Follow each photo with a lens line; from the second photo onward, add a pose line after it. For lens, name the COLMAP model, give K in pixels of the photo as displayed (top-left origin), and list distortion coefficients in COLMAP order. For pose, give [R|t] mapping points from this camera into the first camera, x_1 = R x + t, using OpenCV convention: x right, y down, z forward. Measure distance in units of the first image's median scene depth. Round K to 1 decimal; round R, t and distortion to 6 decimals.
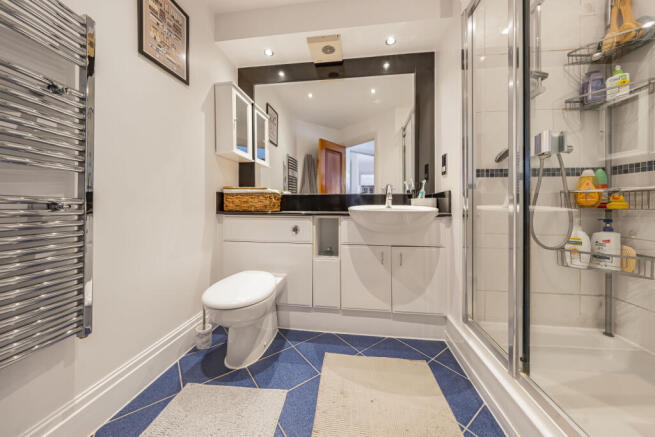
lens RADIAL K [[228.4, 0, 328.2], [0, 228.4, 205.6], [0, 0, 1]] dist [0.002099, 0.000096]
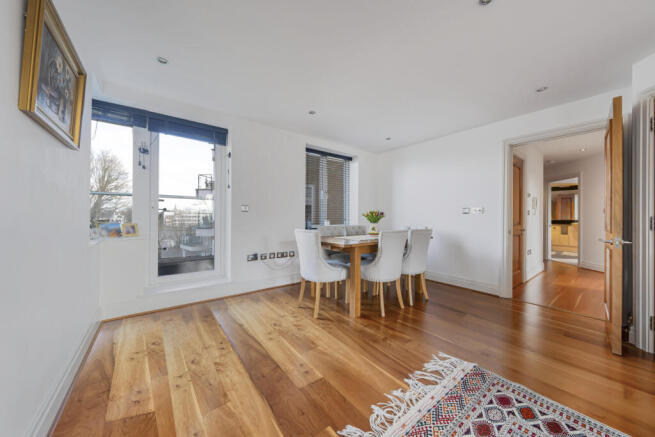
lens RADIAL K [[228.4, 0, 327.7], [0, 228.4, 218.7], [0, 0, 1]] dist [0.002099, 0.000096]
pose [[0.707964, -0.004486, -0.706234, -0.135590], [0.000611, 0.999983, -0.005739, -0.069710], [0.706248, 0.003632, 0.707955, -6.358488]]
